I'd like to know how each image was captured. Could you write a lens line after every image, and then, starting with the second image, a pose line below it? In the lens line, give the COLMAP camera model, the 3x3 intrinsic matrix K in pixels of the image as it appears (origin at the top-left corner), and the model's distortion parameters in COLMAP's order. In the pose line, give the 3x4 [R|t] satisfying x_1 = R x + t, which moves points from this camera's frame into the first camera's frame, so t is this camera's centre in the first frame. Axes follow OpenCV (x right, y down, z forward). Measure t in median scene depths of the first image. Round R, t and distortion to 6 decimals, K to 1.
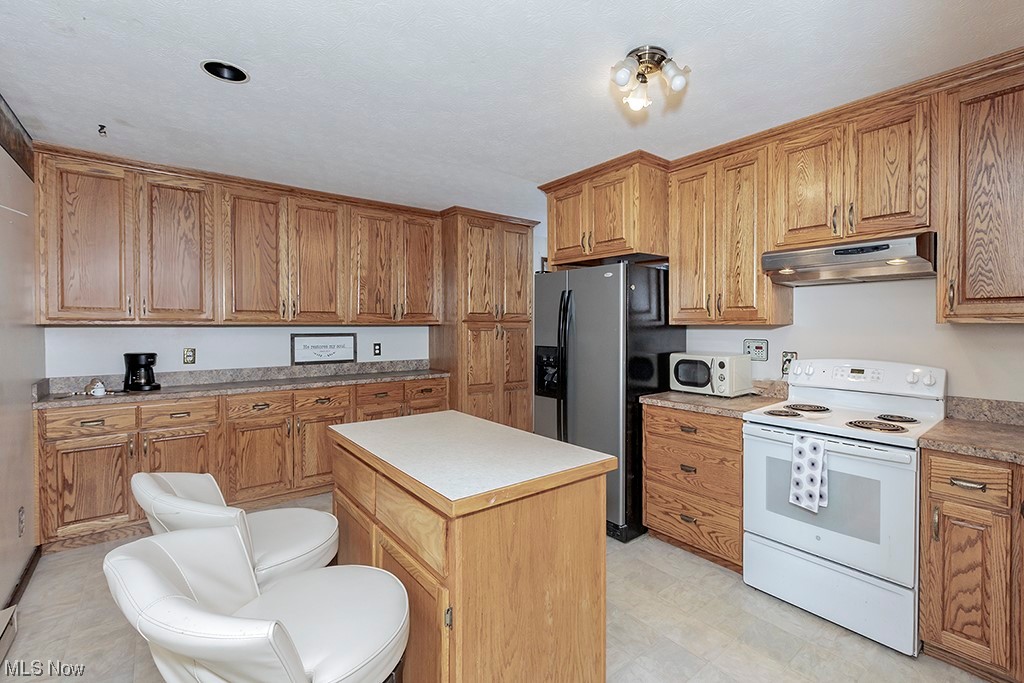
lens RADIAL K [[468.5, 0, 515.5], [0, 468.5, 333.4], [0, 0, 1]] dist [-0.000320, -0.000018]
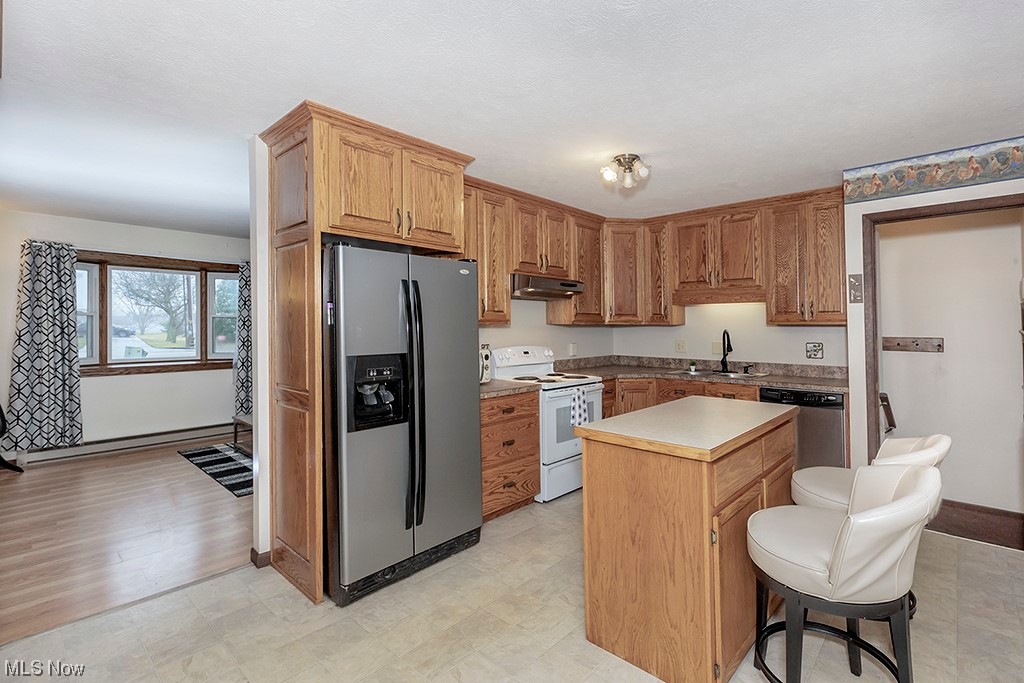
lens RADIAL K [[487.9, 0, 514.4], [0, 487.9, 324.5], [0, 0, 1]] dist [-0.000887, -0.000029]
pose [[-0.163793, 0.009509, 0.986449, -1.851350], [0.027668, 0.999604, -0.005041, -0.023136], [-0.986107, 0.026467, -0.163992, 2.485449]]
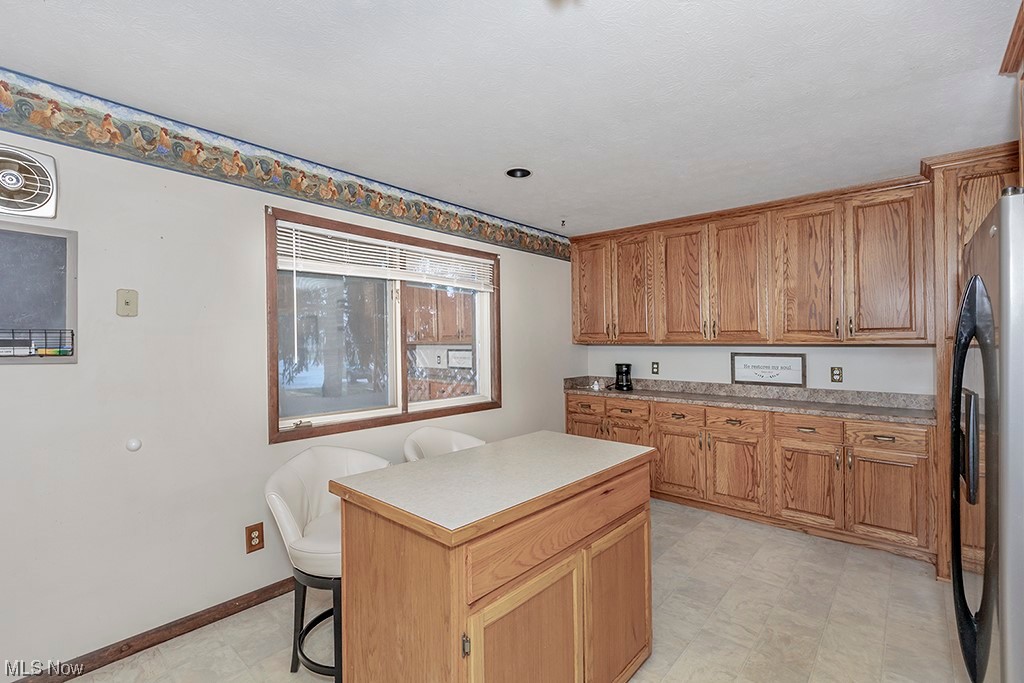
lens RADIAL K [[456.6, 0, 545.0], [0, 456.6, 338.8], [0, 0, 1]] dist [0.071446, -0.000018]
pose [[0.234090, -0.010792, -0.972155, 0.408705], [-0.018574, 0.999706, -0.015571, -0.005874], [0.972037, 0.021701, 0.233821, 0.365998]]
